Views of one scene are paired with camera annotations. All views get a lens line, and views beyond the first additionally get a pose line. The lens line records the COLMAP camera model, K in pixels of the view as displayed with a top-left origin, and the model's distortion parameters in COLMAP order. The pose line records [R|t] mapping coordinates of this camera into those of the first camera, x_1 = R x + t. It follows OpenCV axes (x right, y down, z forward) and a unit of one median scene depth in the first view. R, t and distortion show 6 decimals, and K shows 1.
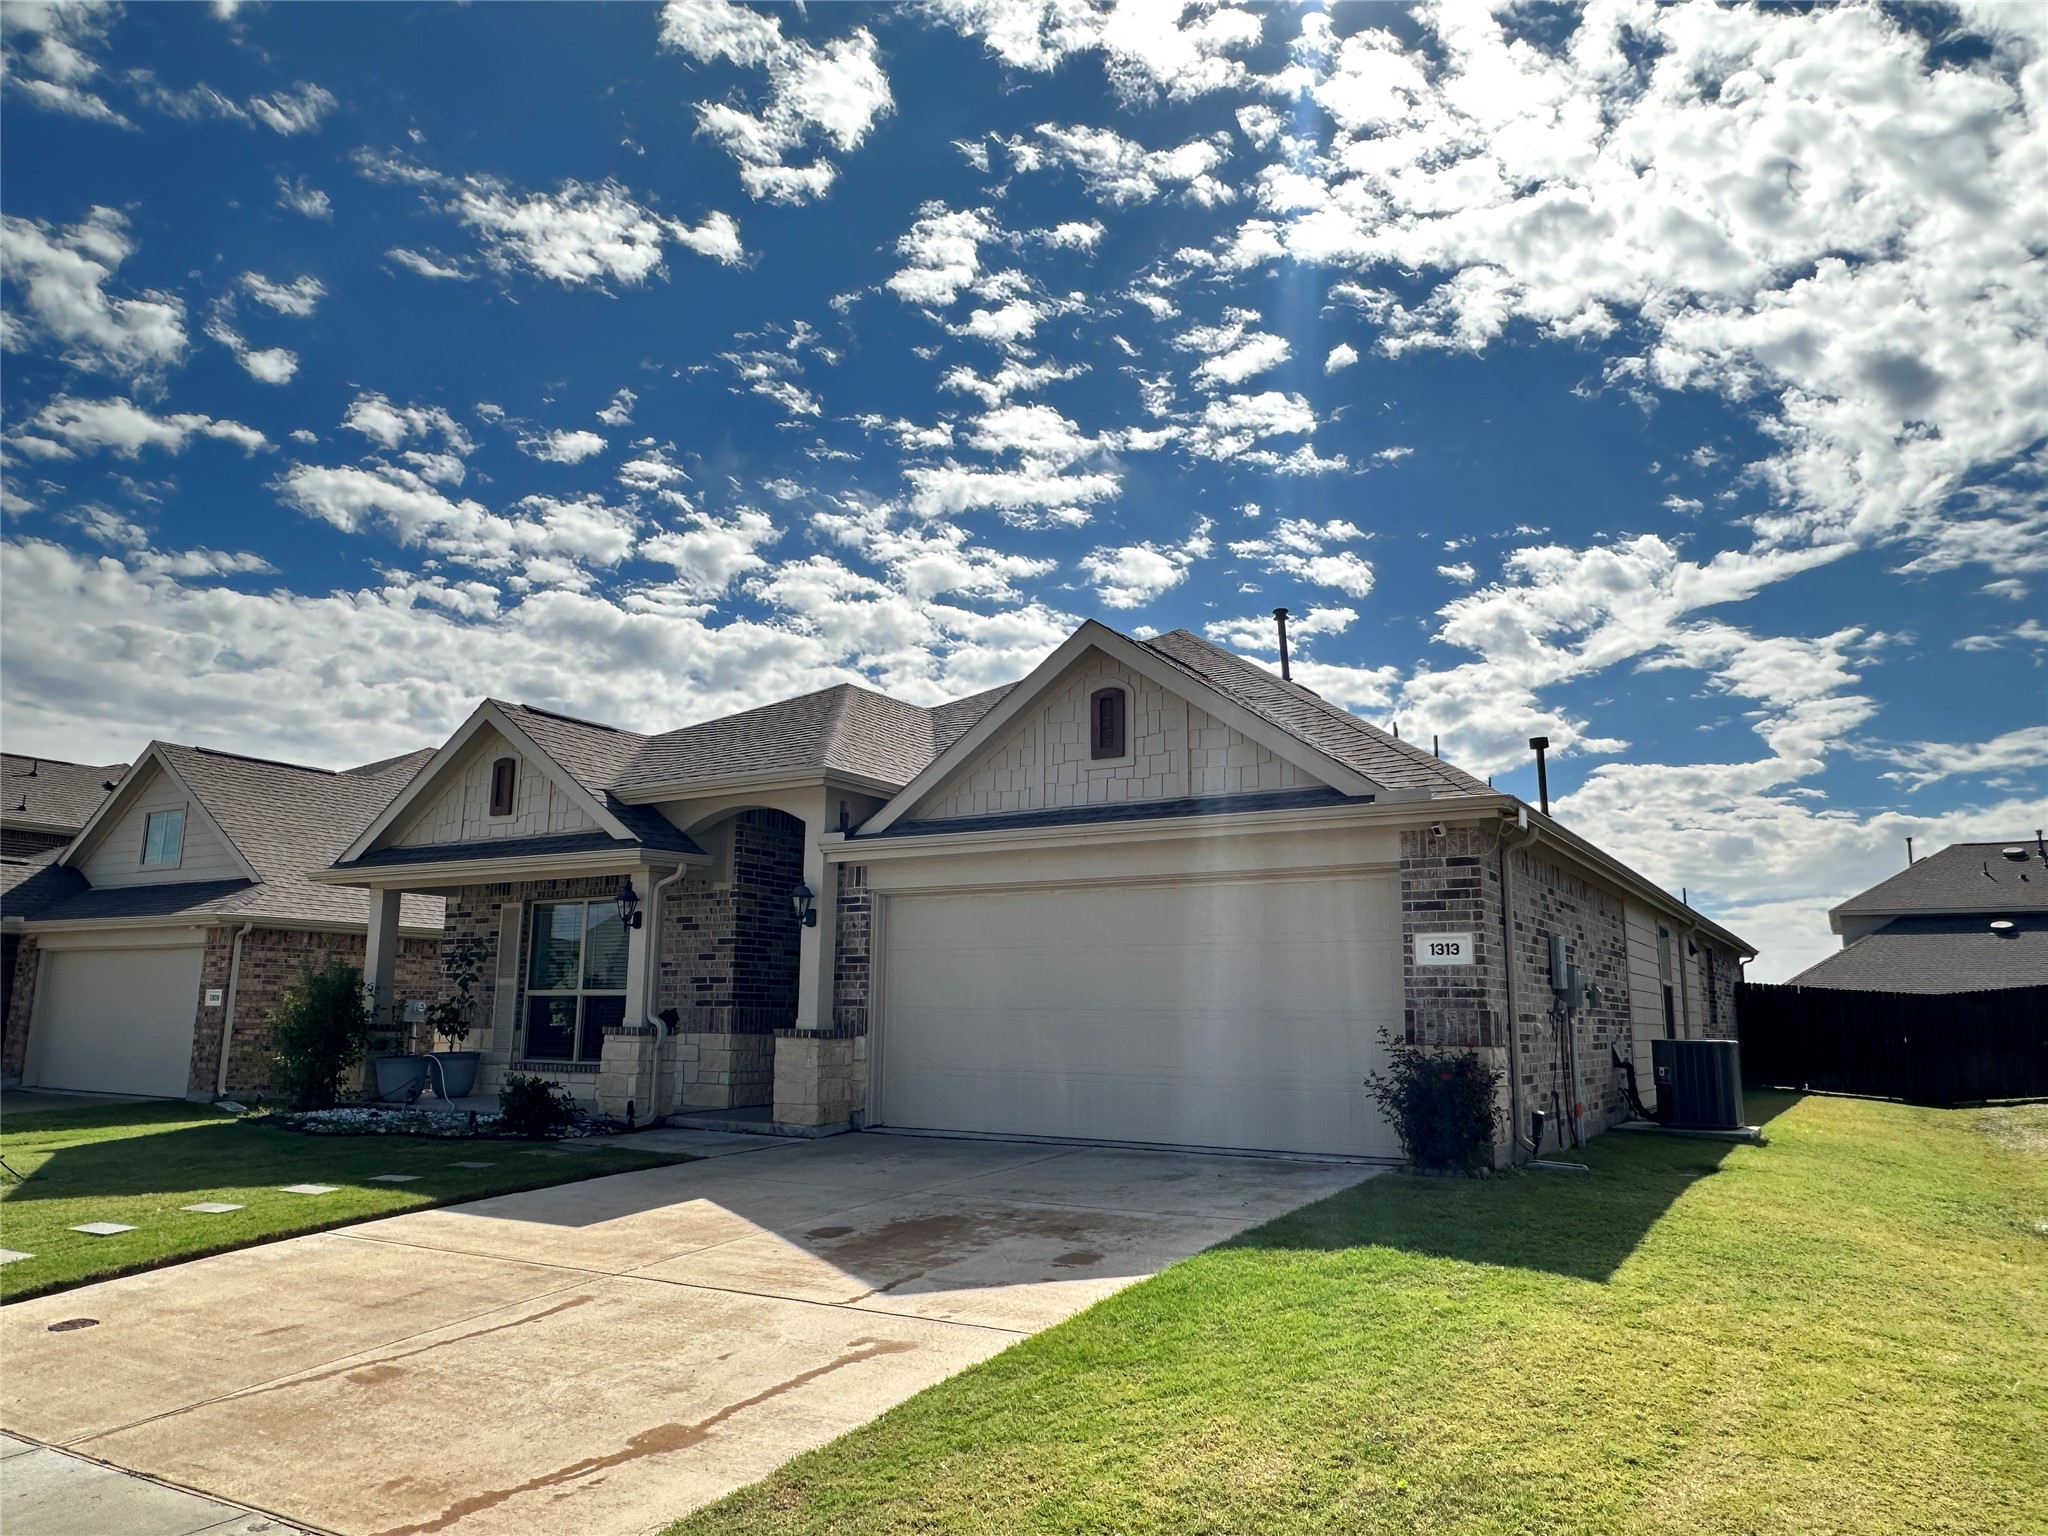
lens RADIAL K [[1381.1, 0, 1130.2], [0, 1381.1, 764.7], [0, 0, 1]] dist [0.047464, 0.000054]
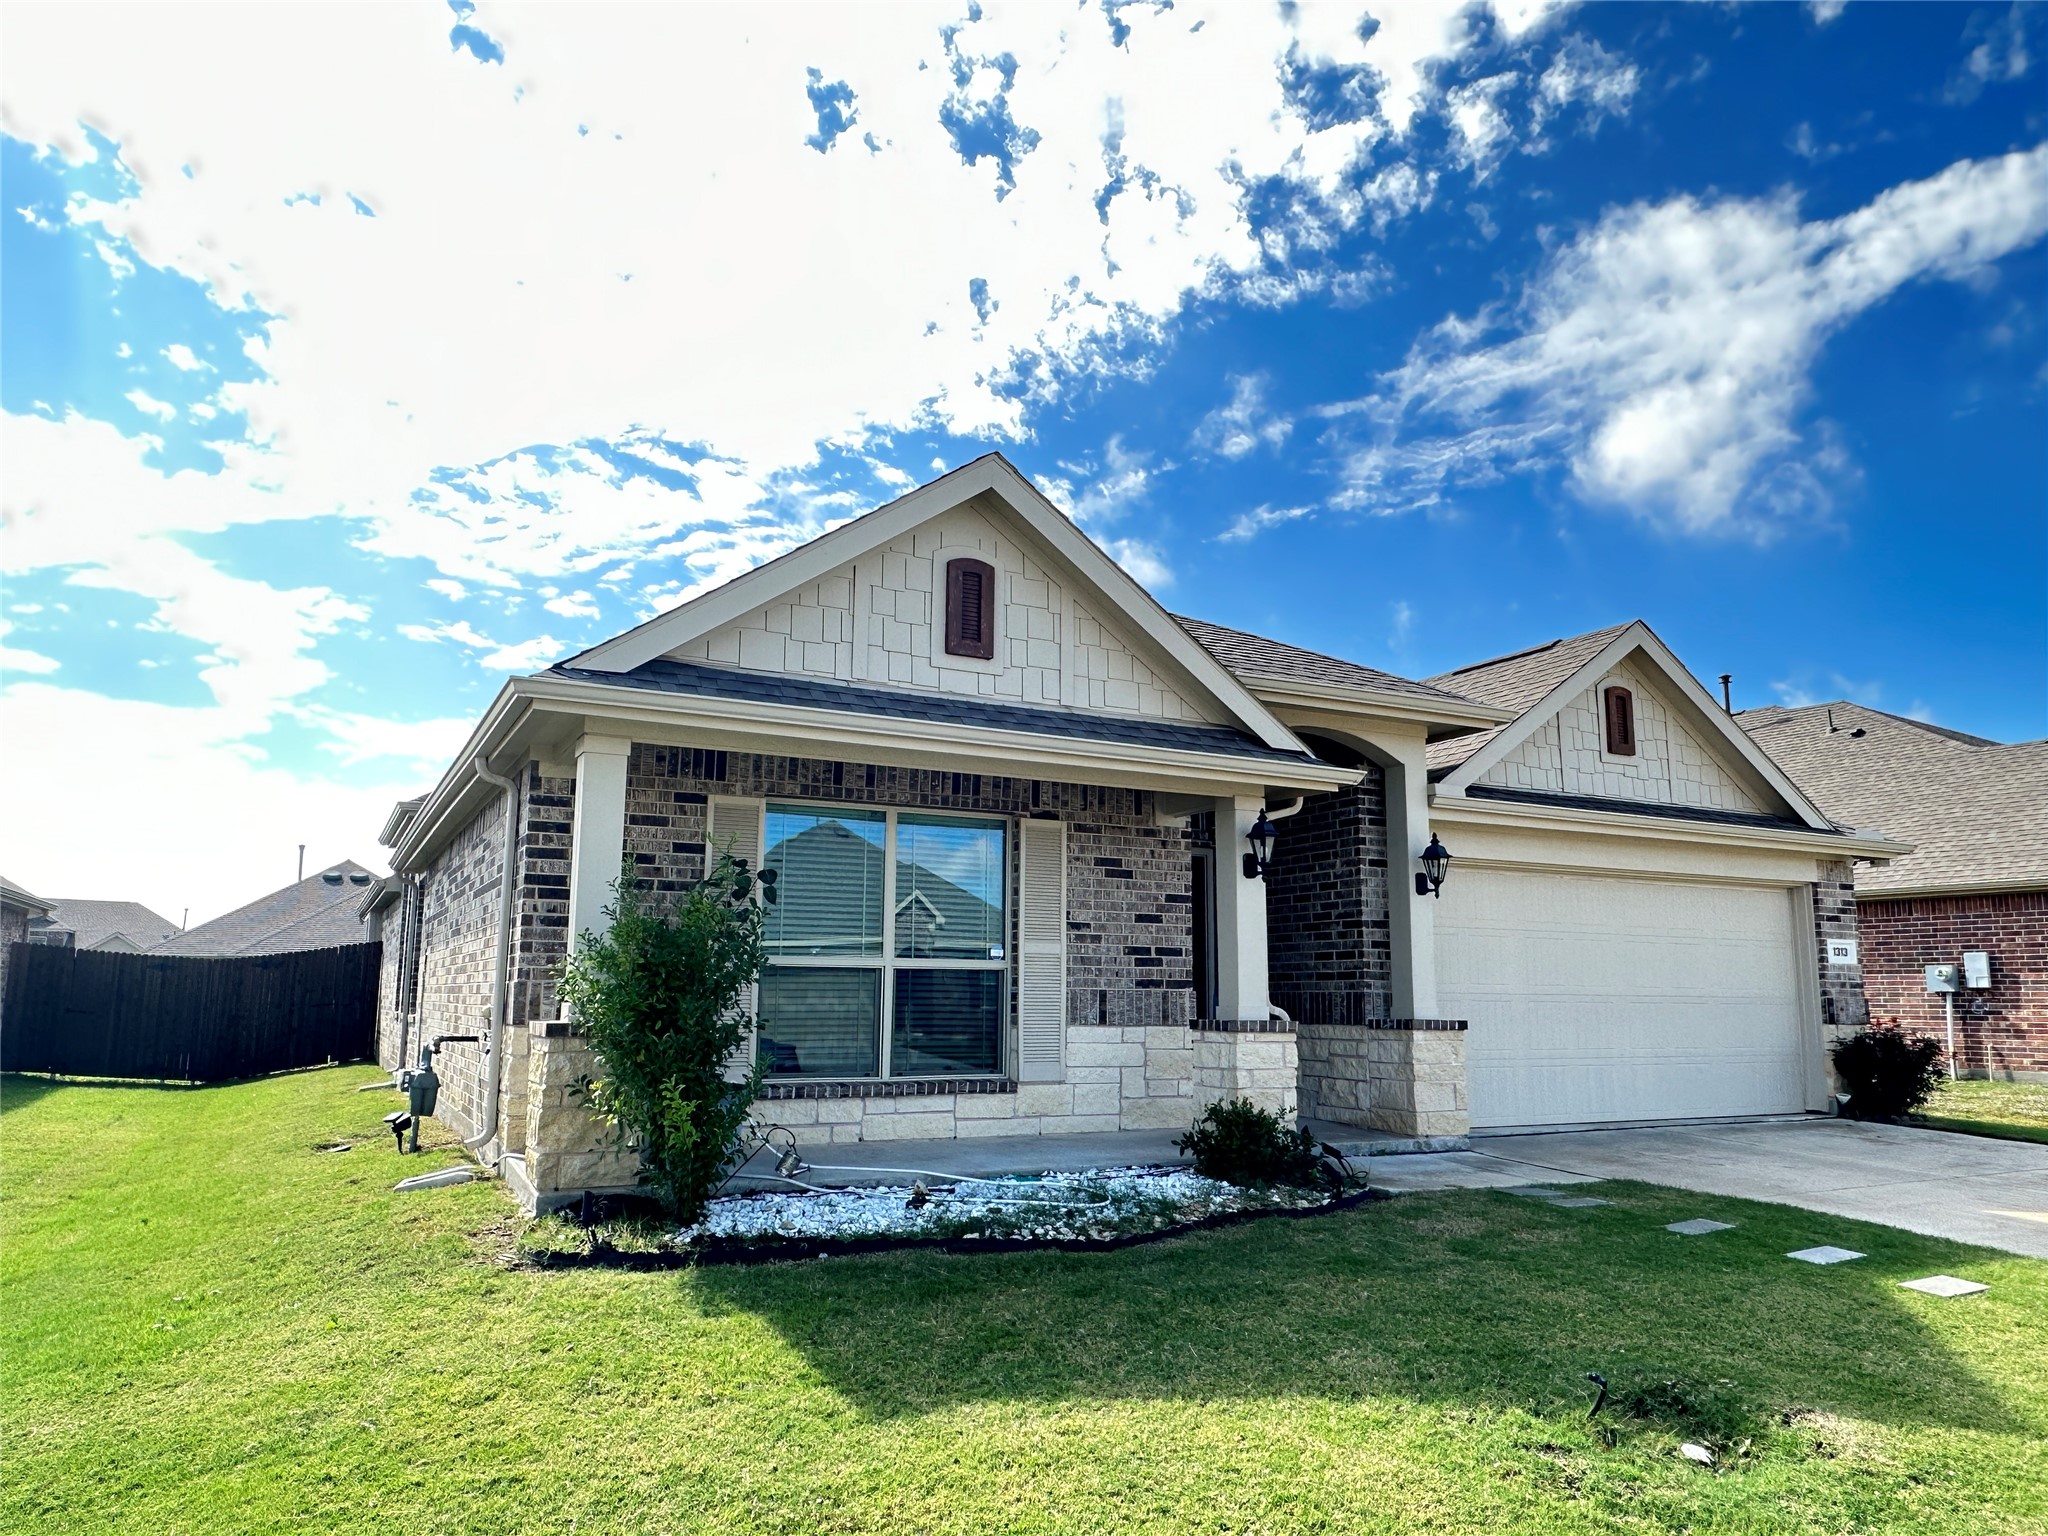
lens RADIAL K [[1381.1, 0, 1130.2], [0, 1381.1, 764.7], [0, 0, 1]] dist [0.047464, 0.000054]
pose [[0.497155, 0.139796, 0.856326, -0.921418], [-0.154725, 0.985400, -0.071039, 0.112588], [-0.853755, -0.097177, 0.511527, 0.654724]]
